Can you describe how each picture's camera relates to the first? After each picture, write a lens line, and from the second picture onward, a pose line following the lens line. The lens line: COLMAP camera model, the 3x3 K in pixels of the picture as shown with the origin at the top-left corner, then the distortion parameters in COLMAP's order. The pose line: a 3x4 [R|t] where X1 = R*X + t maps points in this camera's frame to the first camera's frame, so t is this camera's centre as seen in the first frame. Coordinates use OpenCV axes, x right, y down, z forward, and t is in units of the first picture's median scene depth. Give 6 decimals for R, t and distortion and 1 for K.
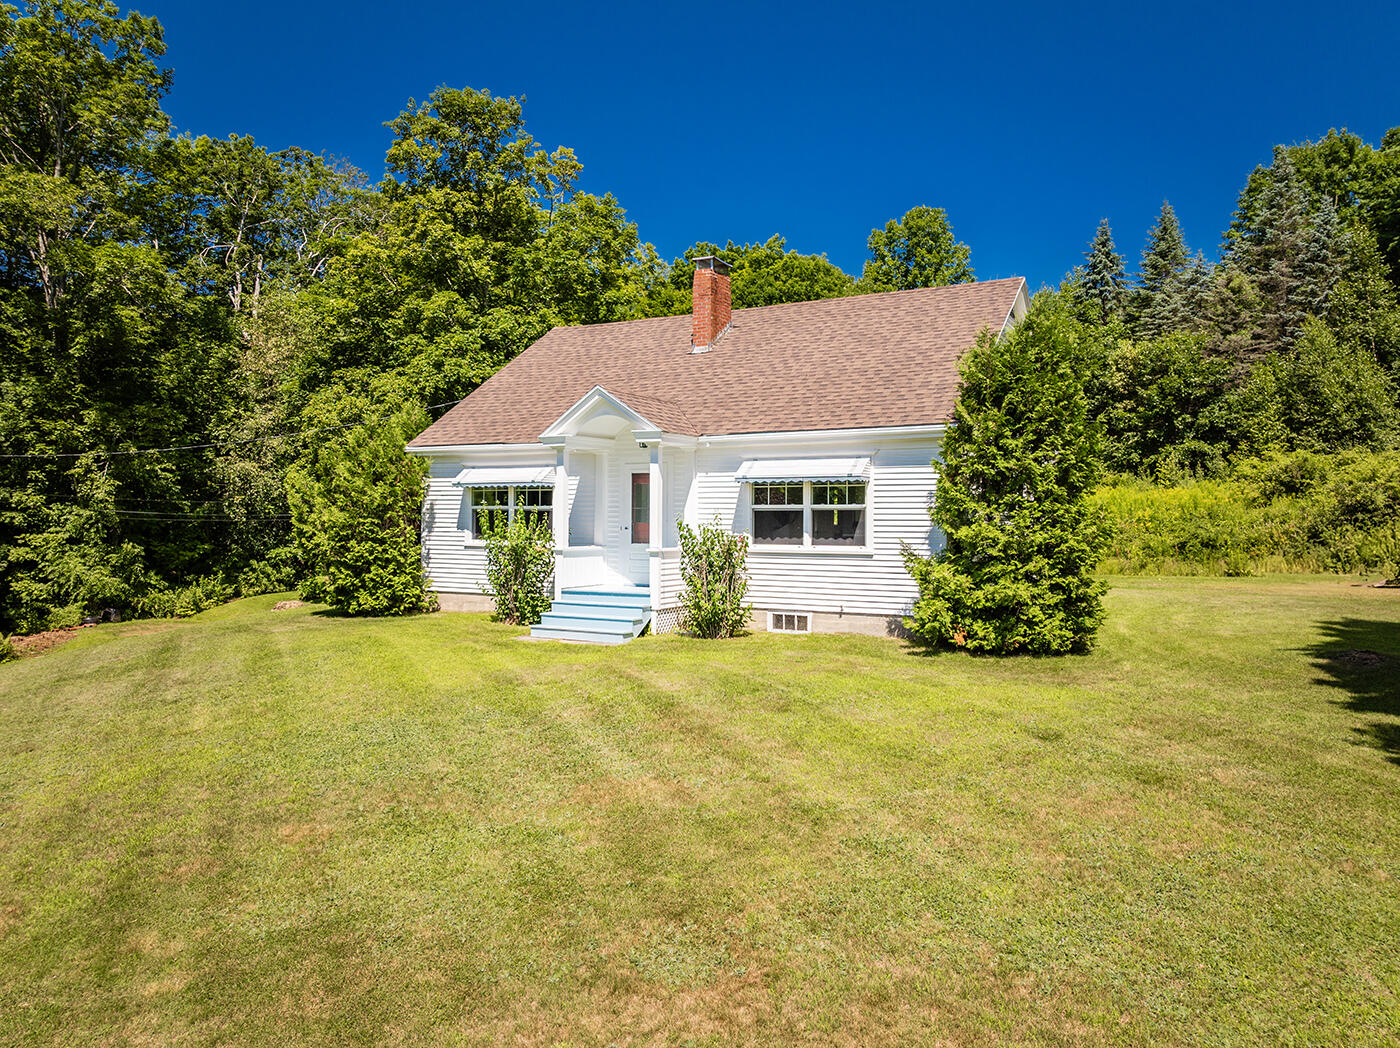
lens RADIAL K [[942.1, 0, 701.0], [0, 942.1, 503.6], [0, 0, 1]] dist [-0.106957, -0.000524]
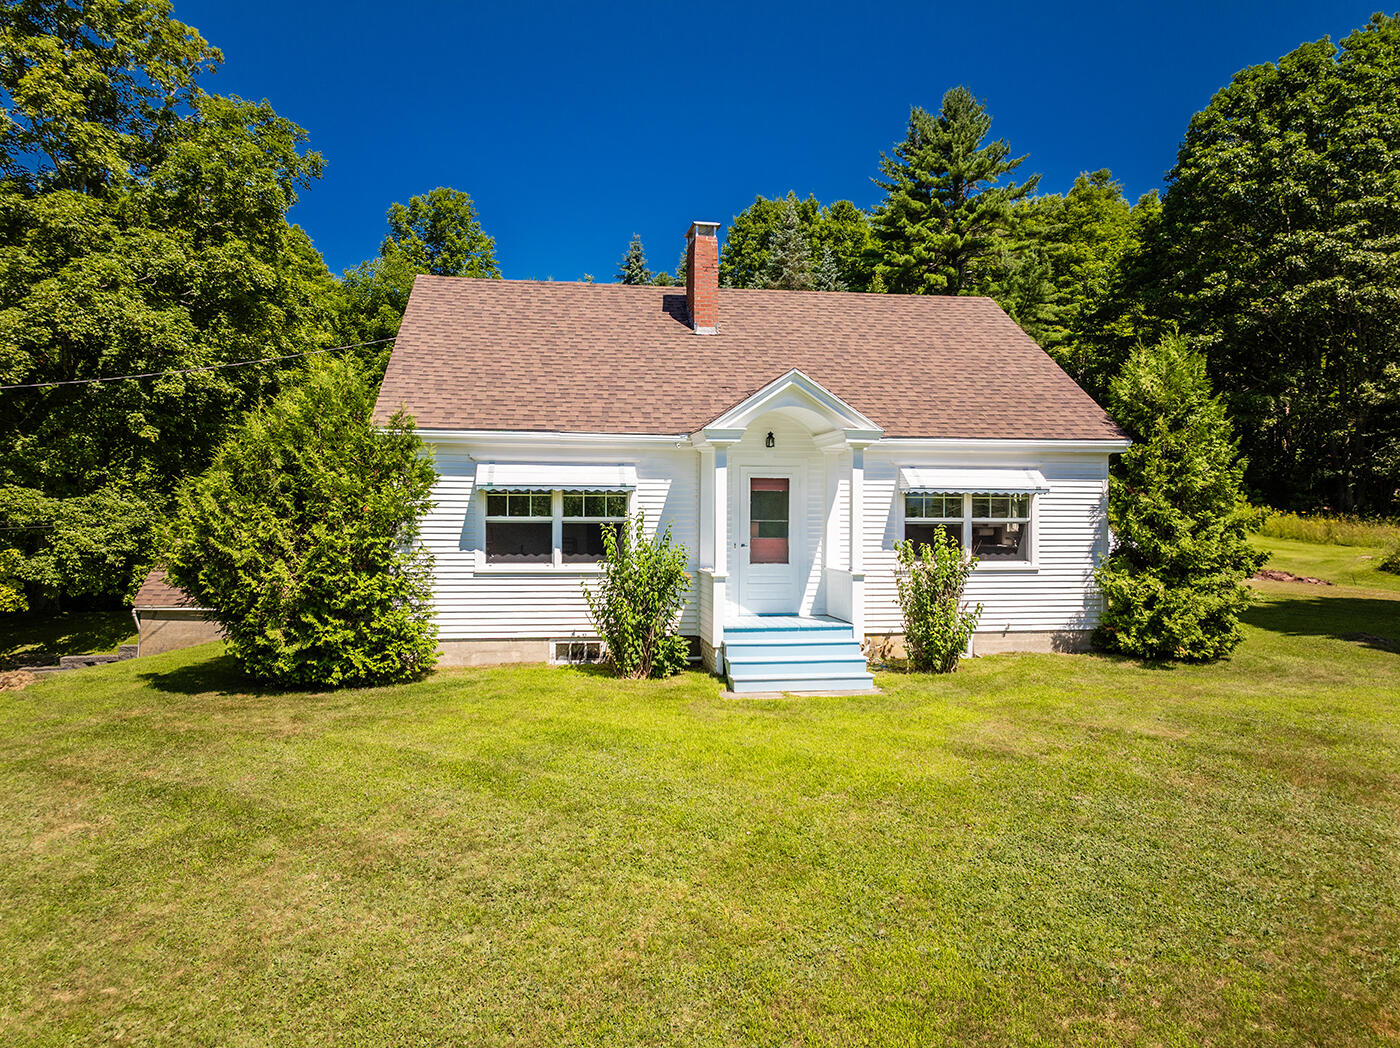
lens RADIAL K [[997.3, 0, 700.0], [0, 997.3, 524.0], [0, 0, 1]] dist [-0.004670, -0.002912]
pose [[0.805401, 0.002381, 0.592726, -0.580074], [-0.007230, 0.999957, 0.005808, 0.002794], [-0.592687, -0.008963, 0.805383, 0.304621]]
